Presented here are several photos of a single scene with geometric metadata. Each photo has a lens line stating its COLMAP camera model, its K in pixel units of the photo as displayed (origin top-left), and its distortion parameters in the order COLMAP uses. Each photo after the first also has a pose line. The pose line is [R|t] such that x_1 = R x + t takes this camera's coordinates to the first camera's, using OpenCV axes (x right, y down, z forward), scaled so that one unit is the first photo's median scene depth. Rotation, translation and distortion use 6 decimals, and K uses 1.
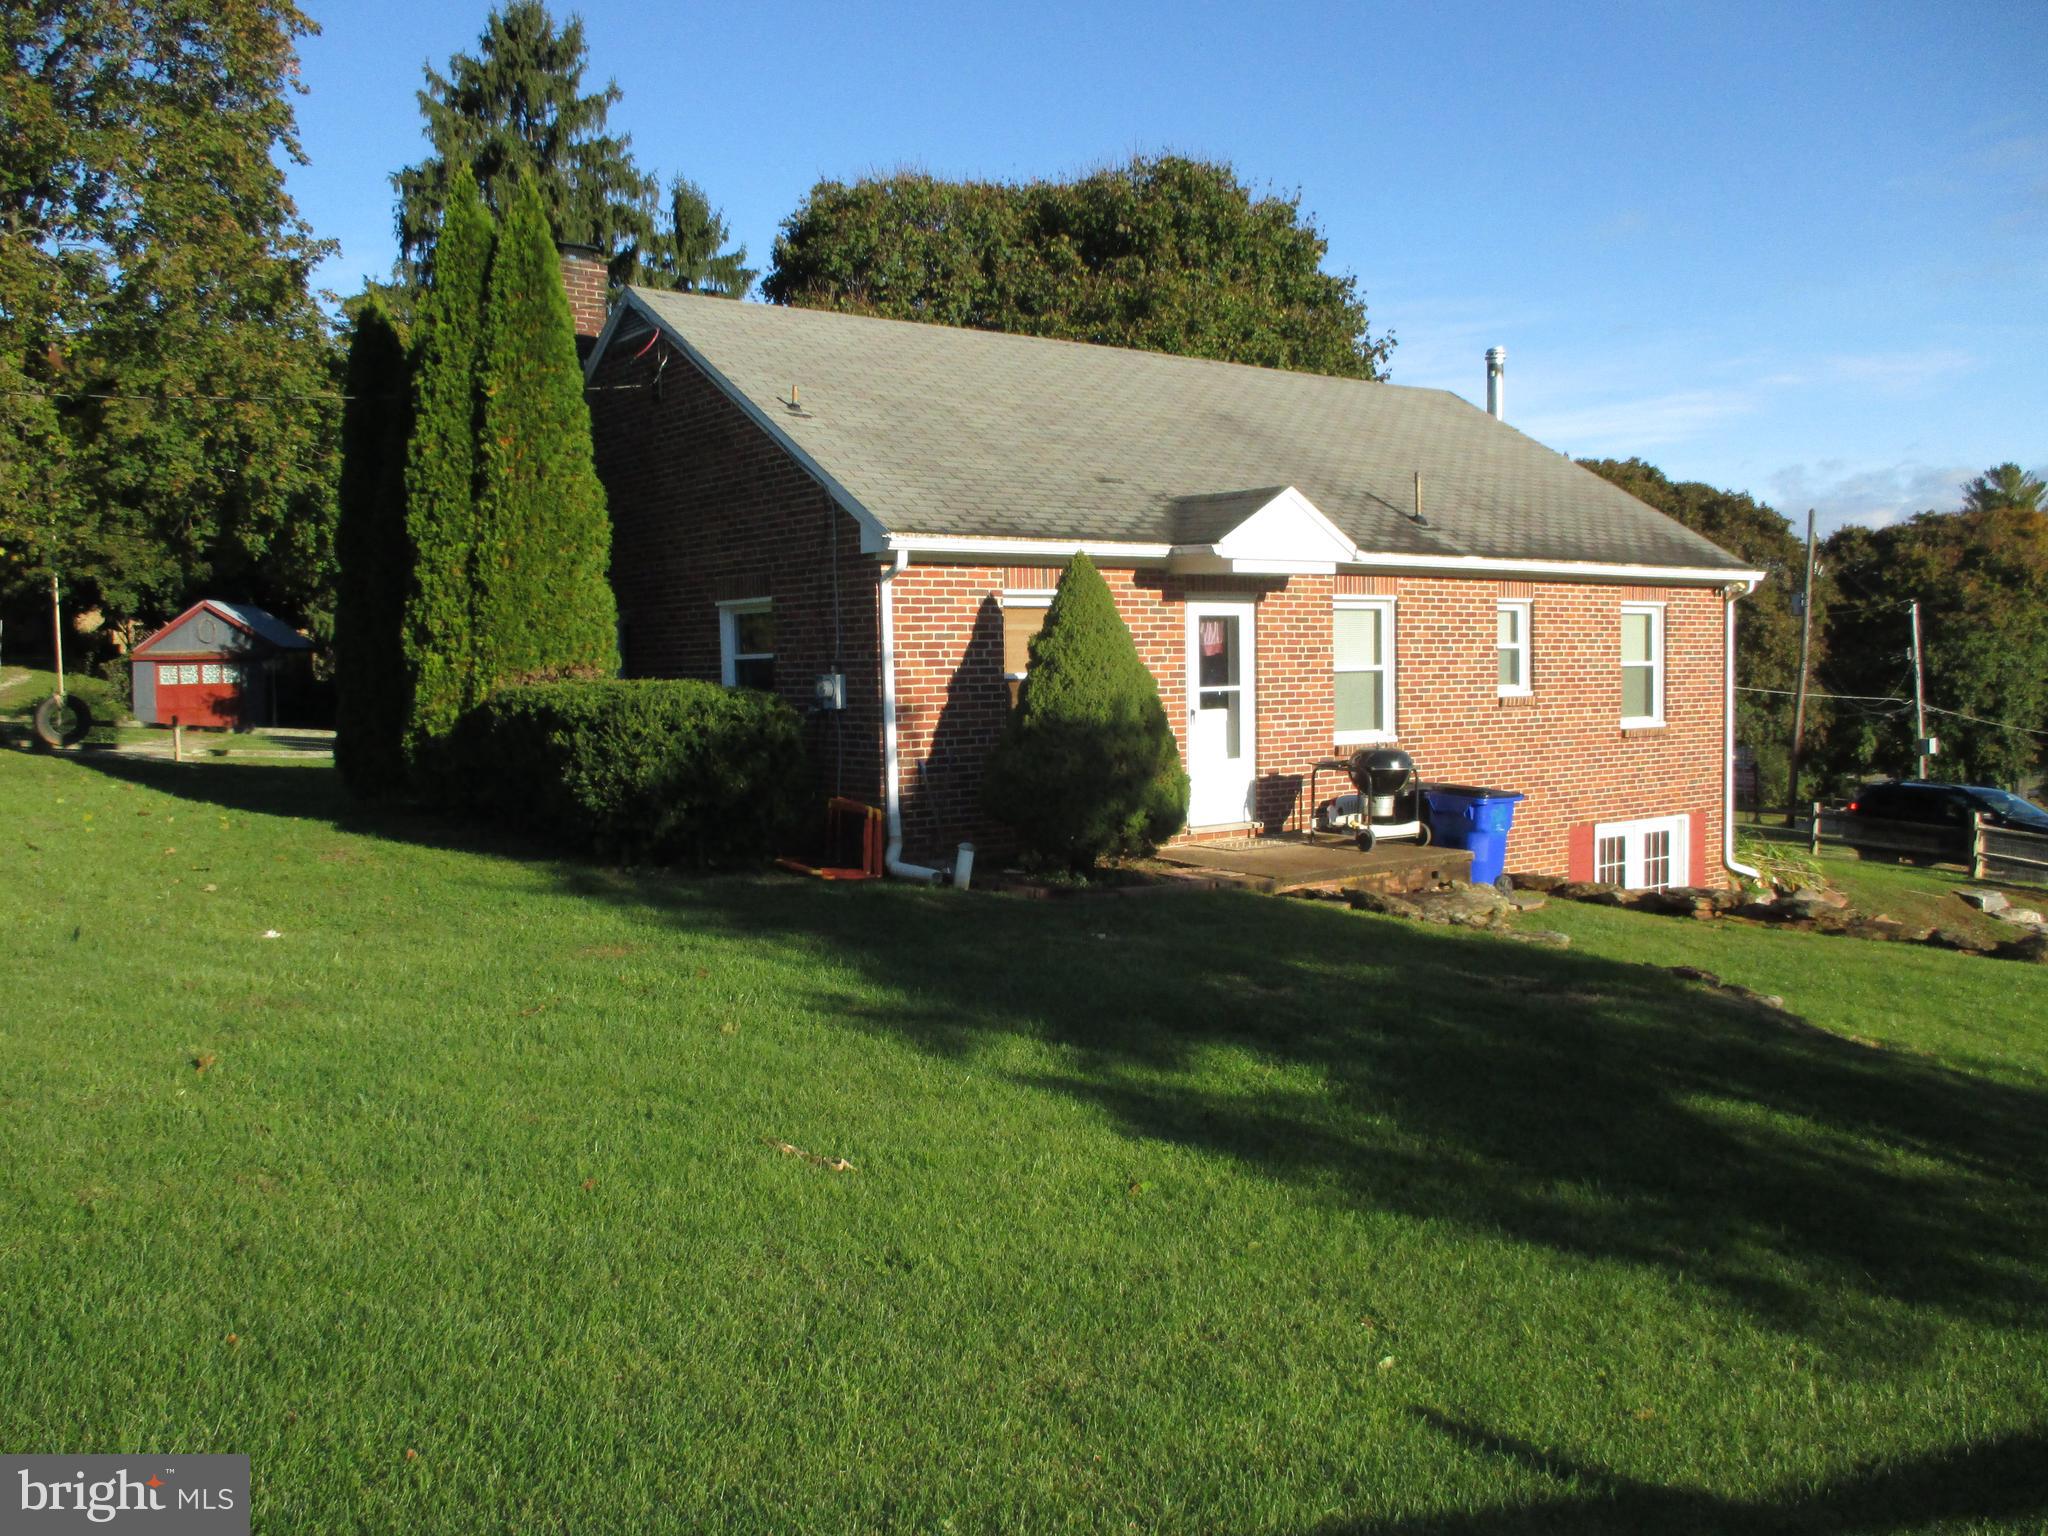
lens RADIAL K [[1714.3, 0, 1025.0], [0, 1714.3, 769.4], [0, 0, 1]] dist [0.005589, 0.002787]
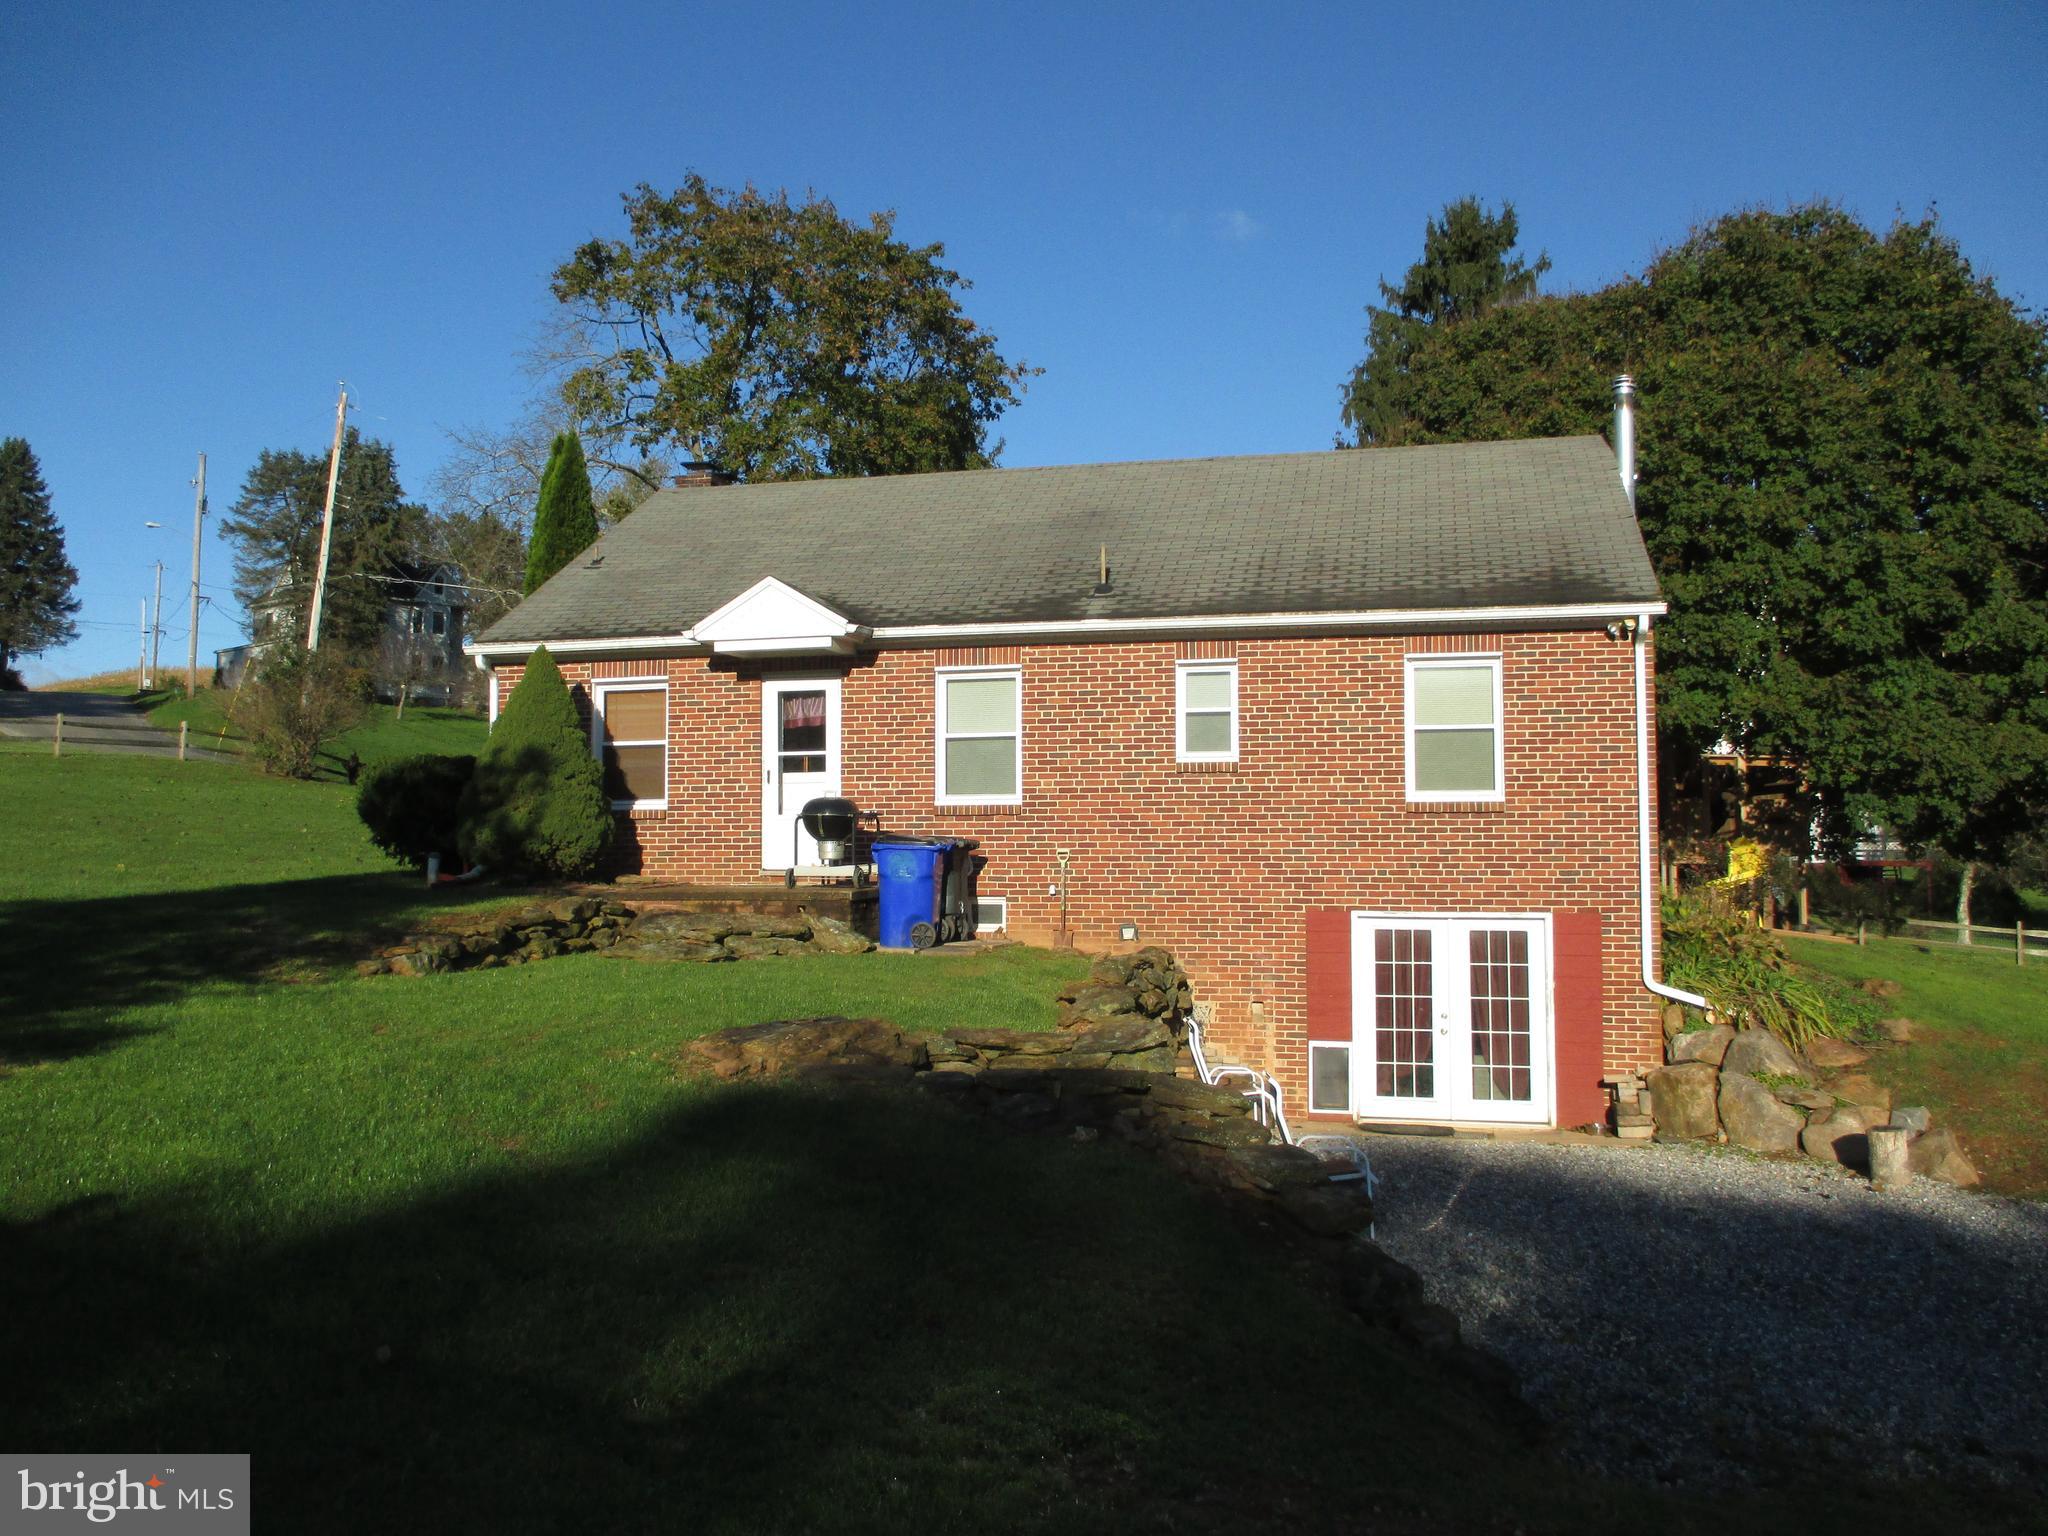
lens RADIAL K [[1714.3, 0, 1023.8], [0, 1714.3, 764.3], [0, 0, 1]] dist [0.005589, 0.002787]
pose [[0.613040, -0.033157, -0.789356, 1.105837], [-0.056655, 0.994702, -0.085783, 0.050942], [0.788018, 0.097309, 0.607913, 0.403613]]
